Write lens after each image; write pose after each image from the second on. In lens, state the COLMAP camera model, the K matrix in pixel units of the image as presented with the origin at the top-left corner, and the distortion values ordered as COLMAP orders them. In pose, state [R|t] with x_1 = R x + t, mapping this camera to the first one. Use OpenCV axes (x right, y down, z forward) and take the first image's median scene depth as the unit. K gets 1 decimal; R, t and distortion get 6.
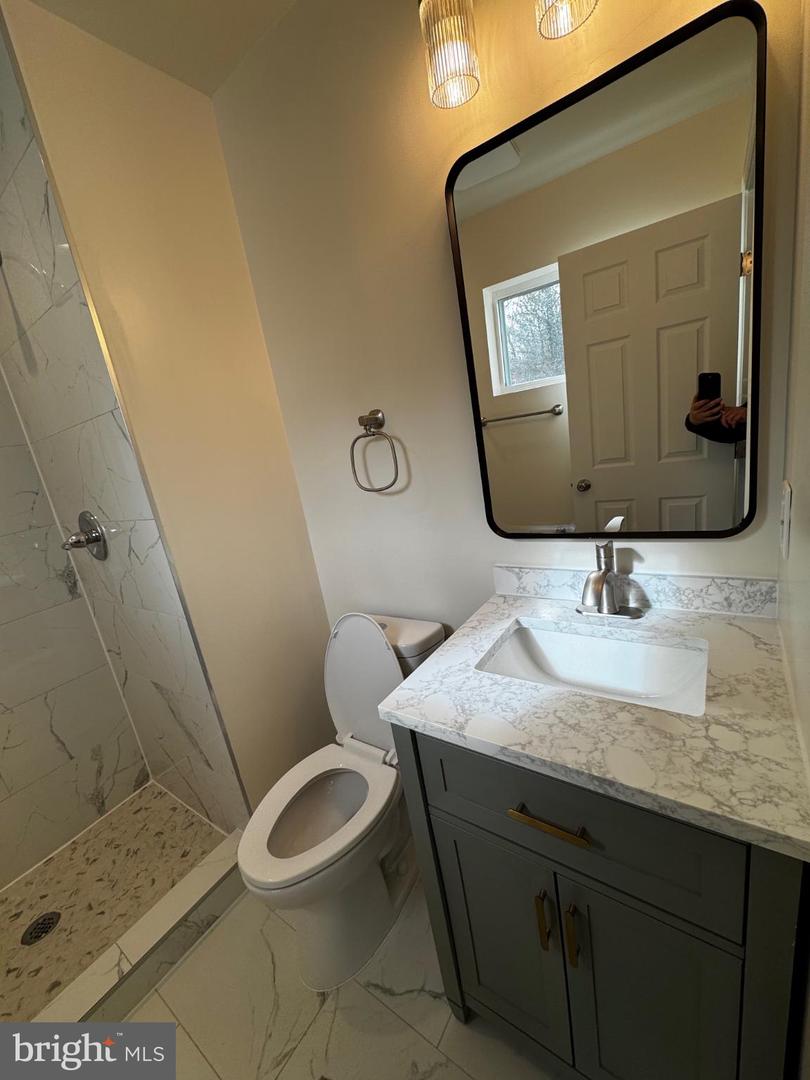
lens RADIAL K [[431.2, 0, 405.0], [0, 431.2, 540.0], [0, 0, 1]] dist [-0.003771, 0.000293]
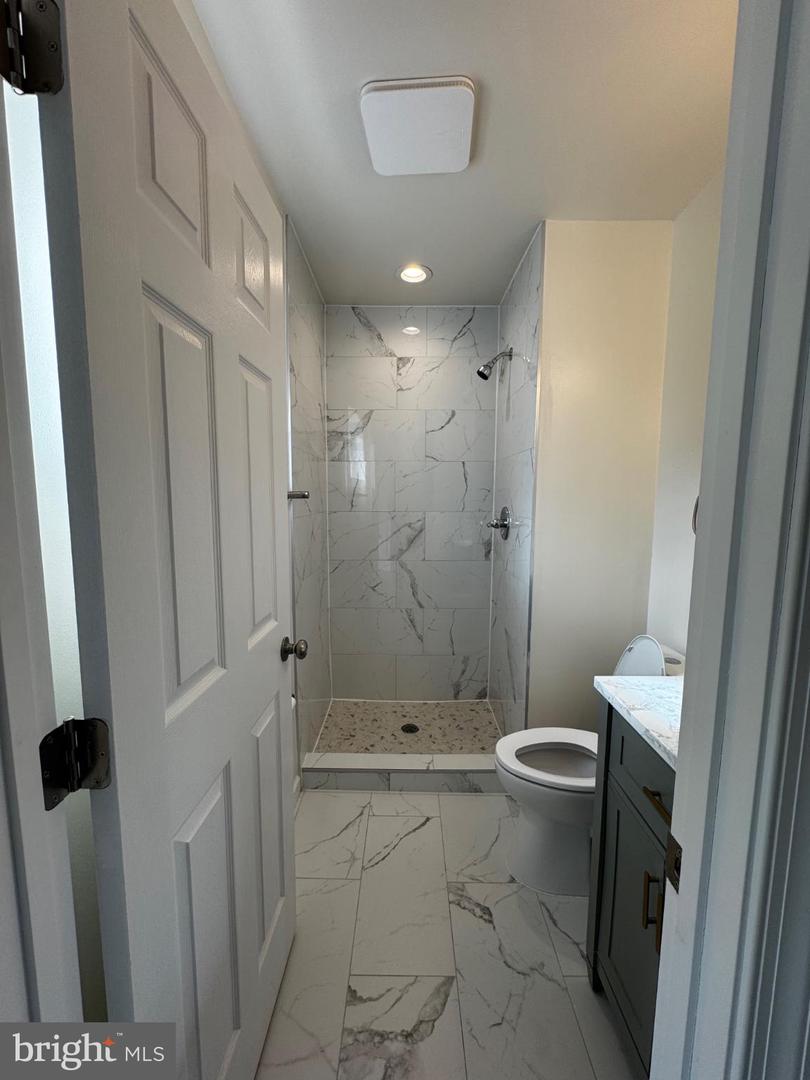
lens RADIAL K [[431.2, 0, 405.0], [0, 431.2, 540.0], [0, 0, 1]] dist [-0.003771, 0.000293]
pose [[0.562257, 0.252764, -0.787386, 0.322724], [-0.297864, 0.950135, 0.092310, 0.011947], [0.771456, 0.182632, 0.609510, -0.224753]]
